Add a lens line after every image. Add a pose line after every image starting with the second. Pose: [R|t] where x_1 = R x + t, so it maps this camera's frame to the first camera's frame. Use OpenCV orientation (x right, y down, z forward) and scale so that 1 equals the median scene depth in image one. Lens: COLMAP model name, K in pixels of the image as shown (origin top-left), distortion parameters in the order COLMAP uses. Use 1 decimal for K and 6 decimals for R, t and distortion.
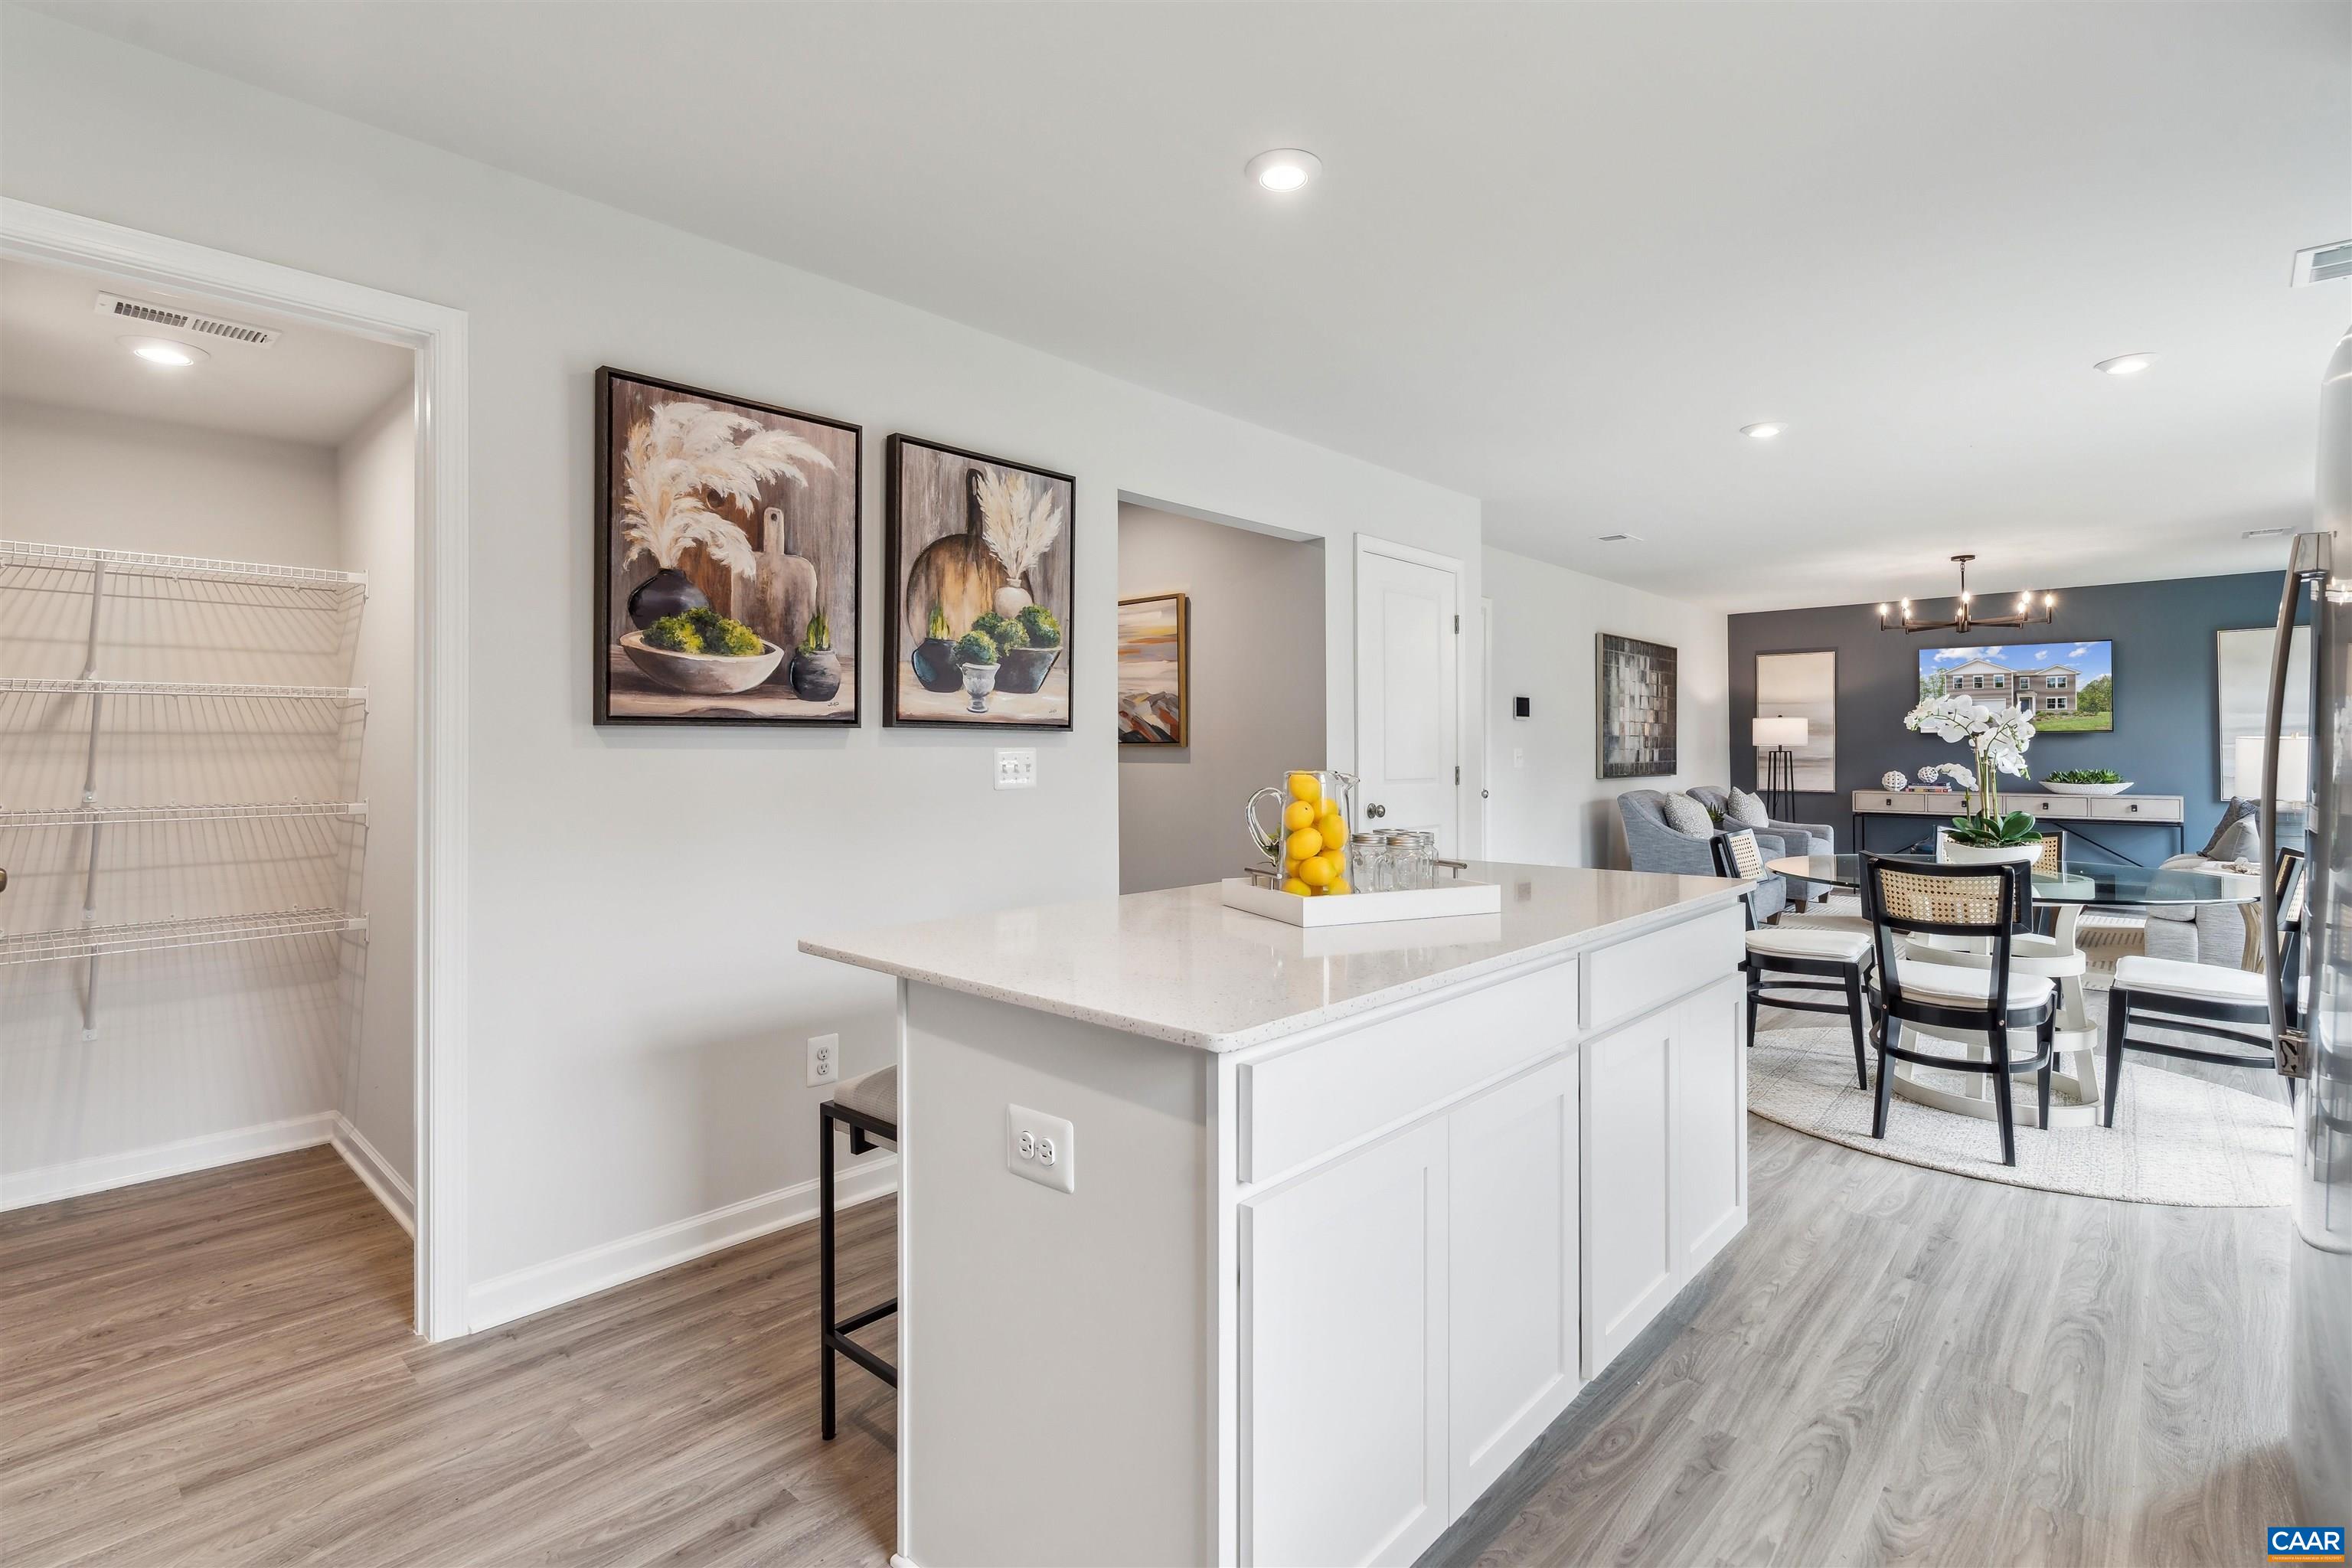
lens RADIAL K [[1111.8, 0, 1174.0], [0, 1111.8, 741.7], [0, 0, 1]] dist [-0.001011, -0.000229]
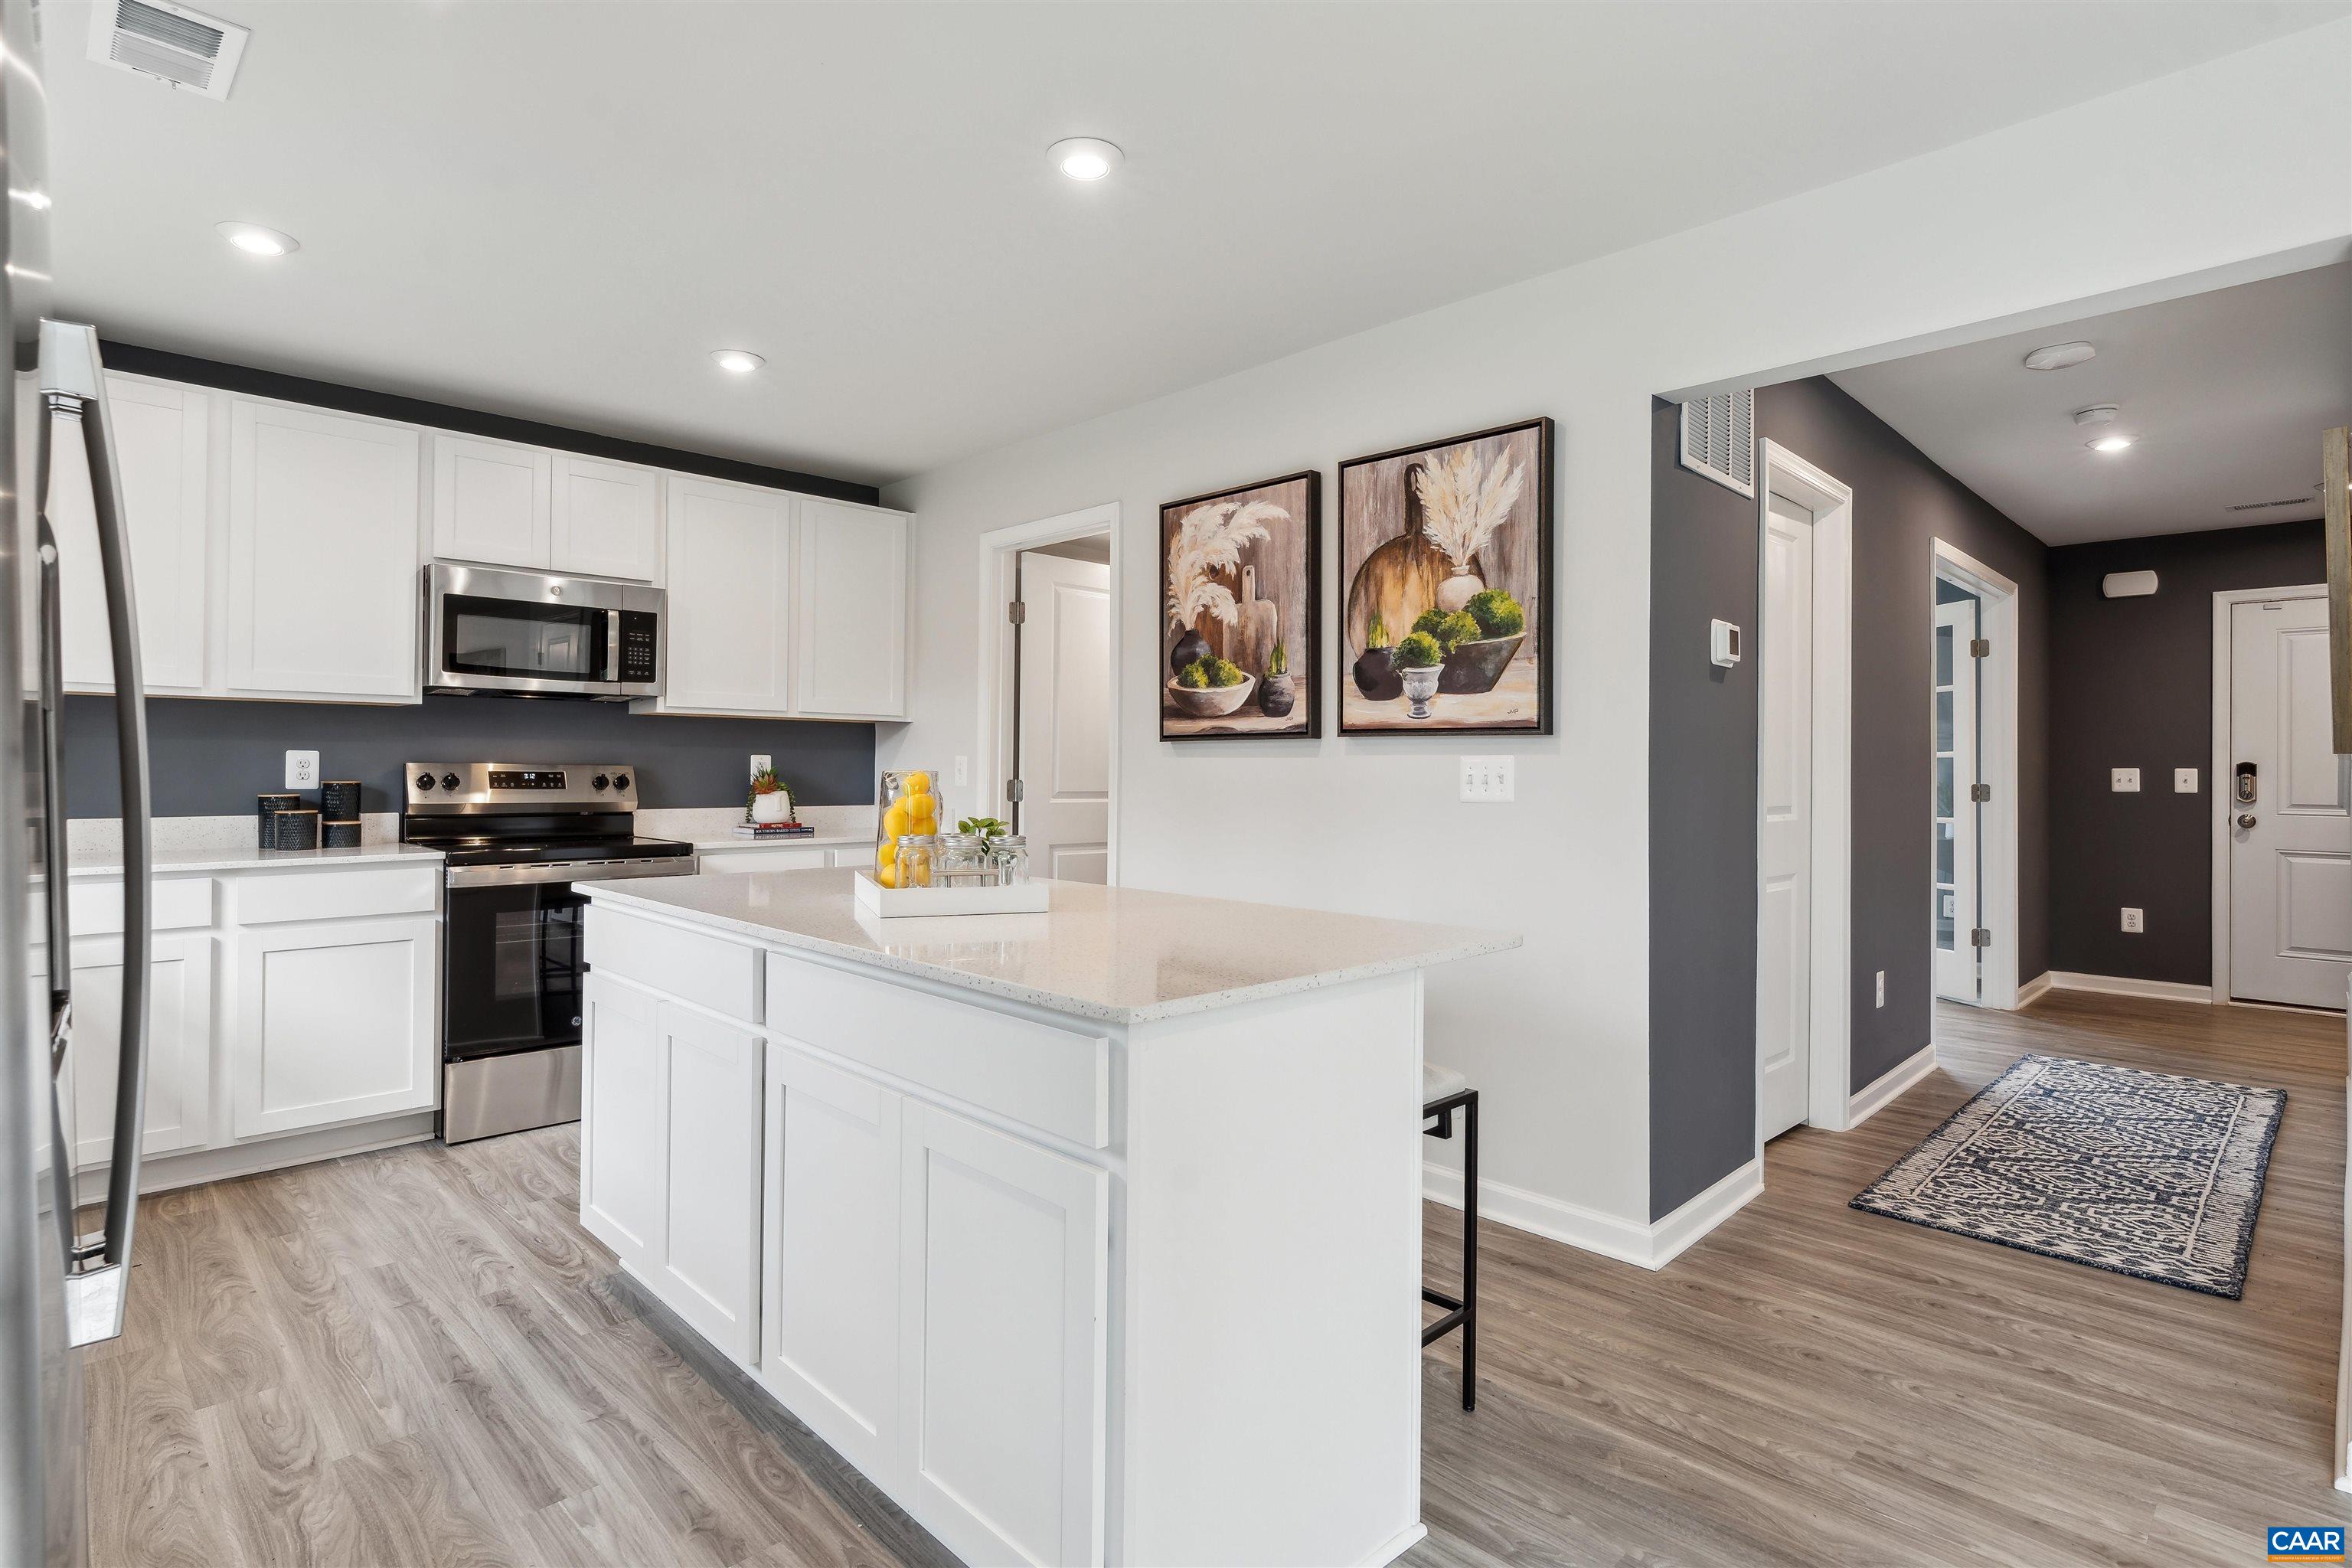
lens RADIAL K [[1163.9, 0, 1176.0], [0, 1163.9, 784.0], [0, 0, 1]] dist [-0.000120, -0.000065]
pose [[-0.036985, 0.010851, -0.999257, 0.920811], [-0.002450, 0.999937, 0.010949, 0.021696], [0.999313, 0.002853, -0.036956, 0.925057]]
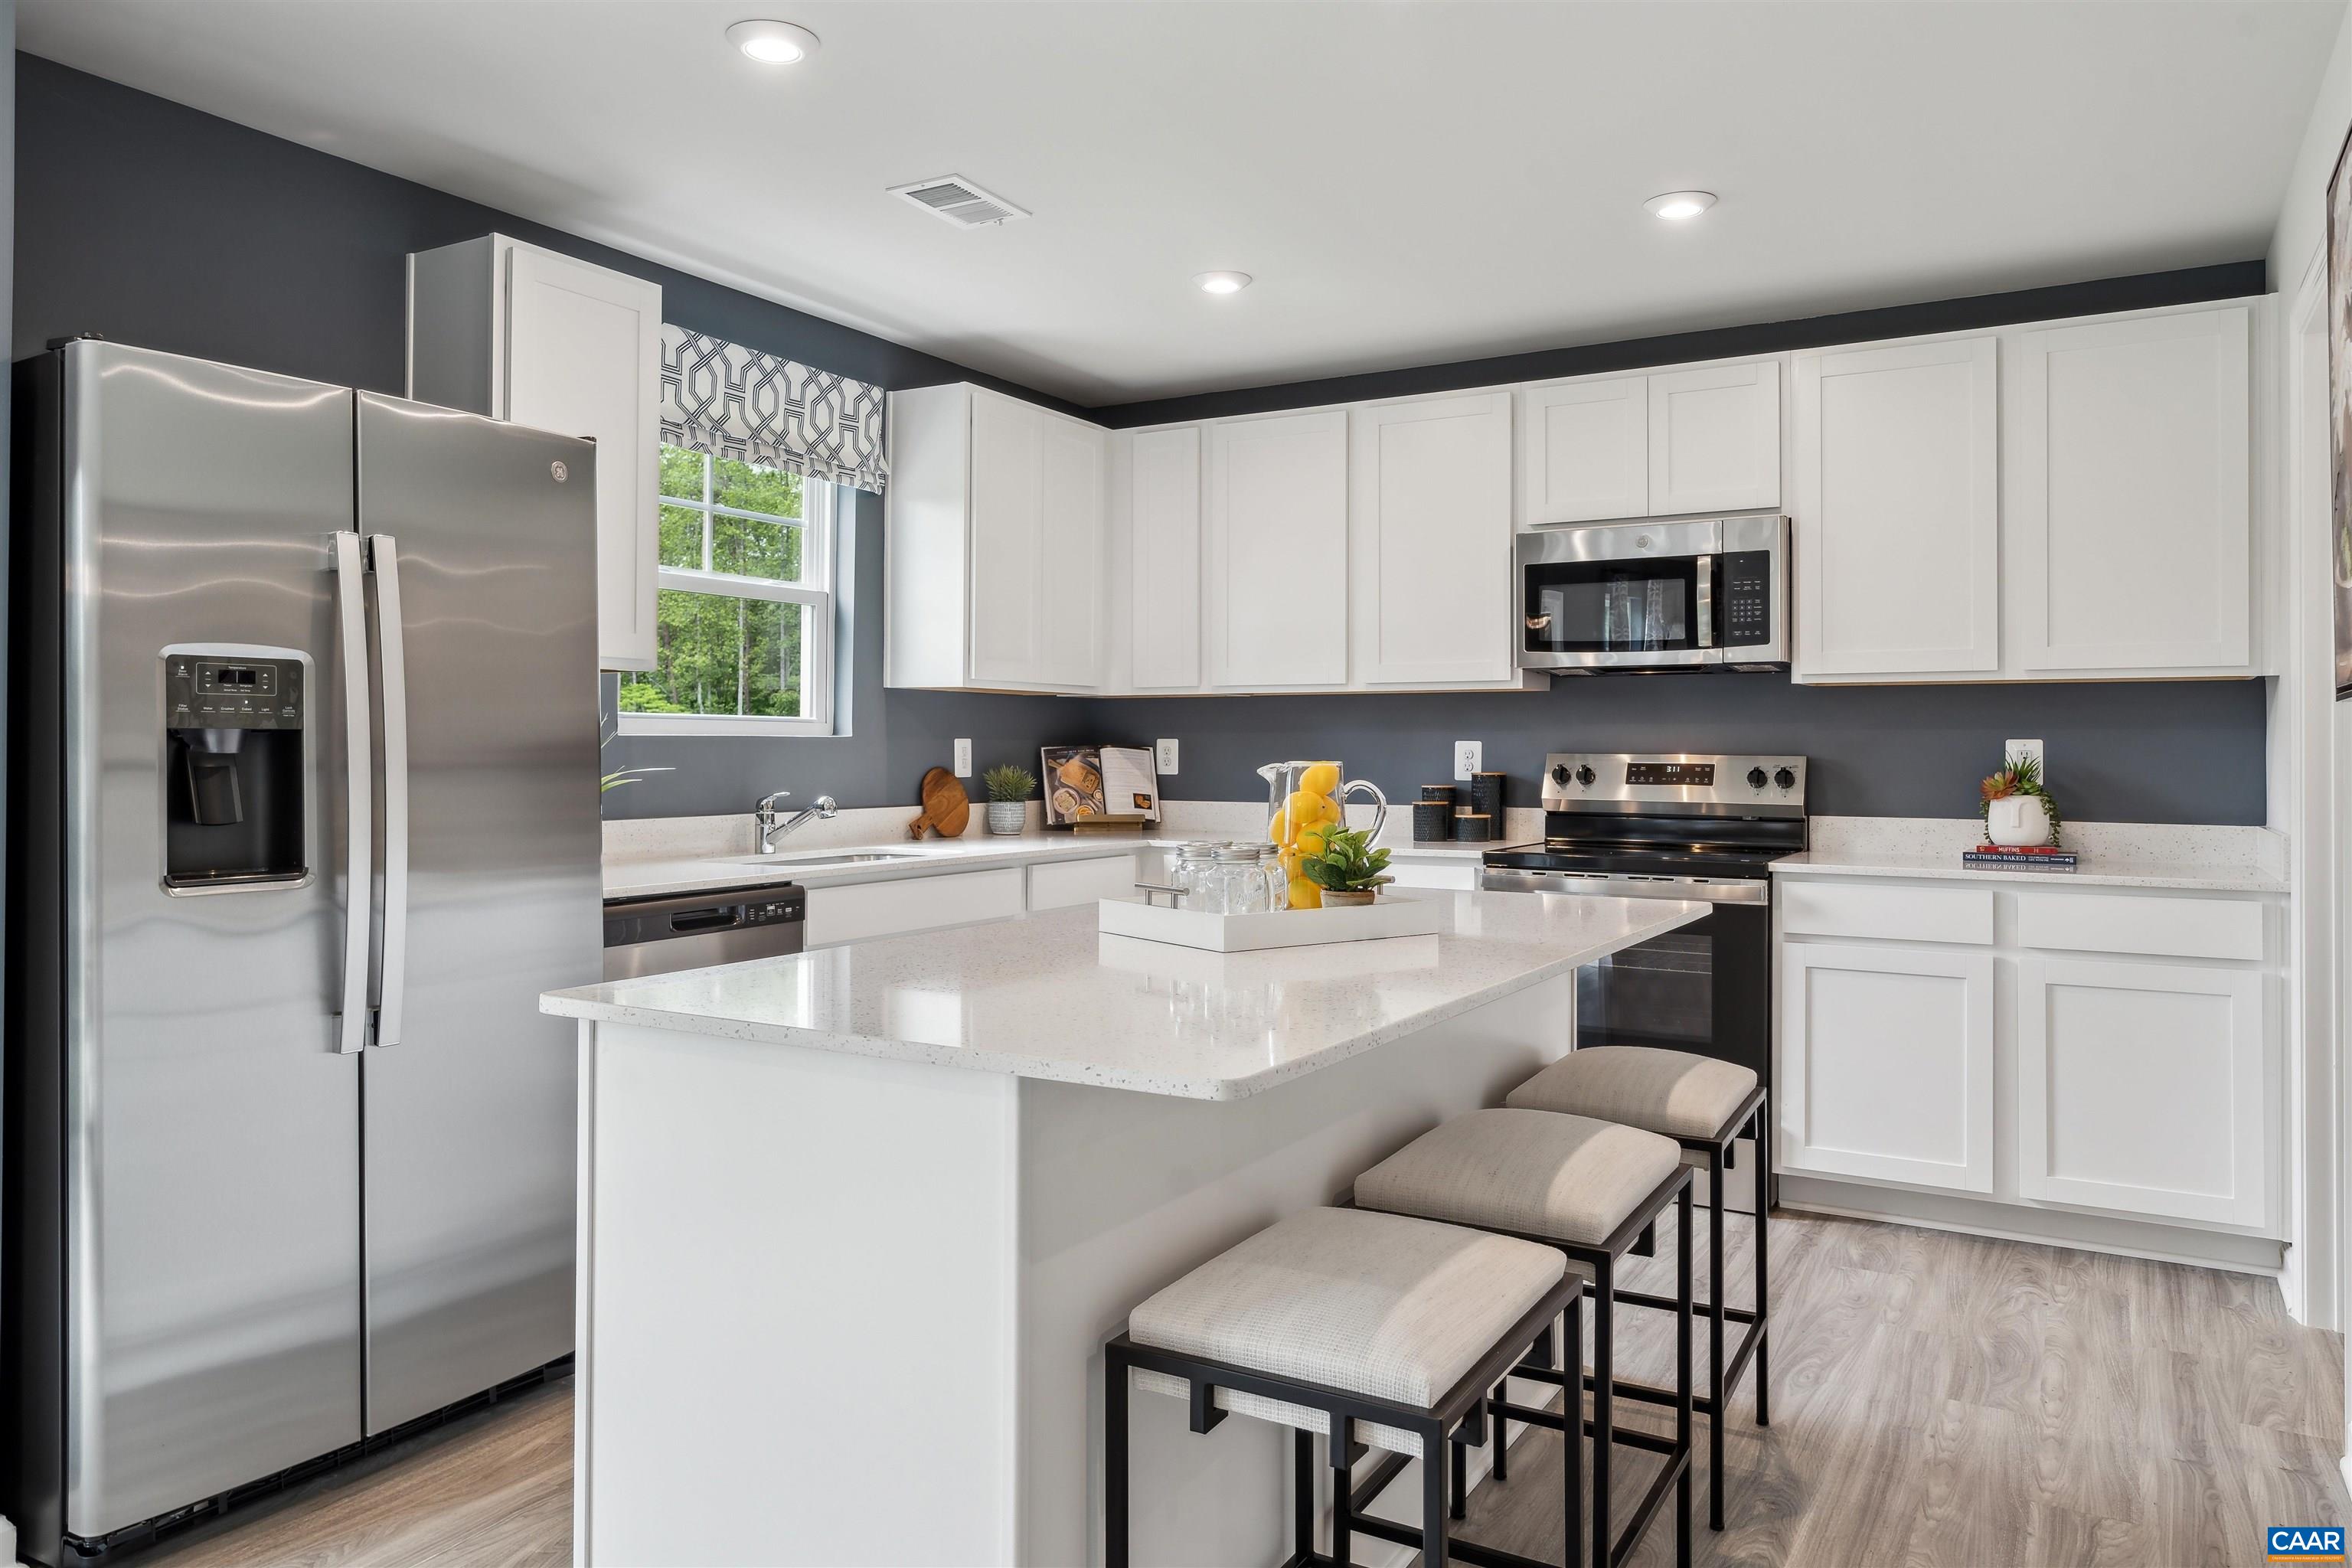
lens RADIAL K [[1570.0, 0, 1176.0], [0, 1570.0, 784.0], [0, 0, 1]] dist [-0.004077, -0.000810]
pose [[-0.974518, 0.000966, -0.224307, 0.350153], [-0.002961, 0.999848, 0.017171, 0.018885], [0.224290, 0.017398, -0.974367, 1.516865]]
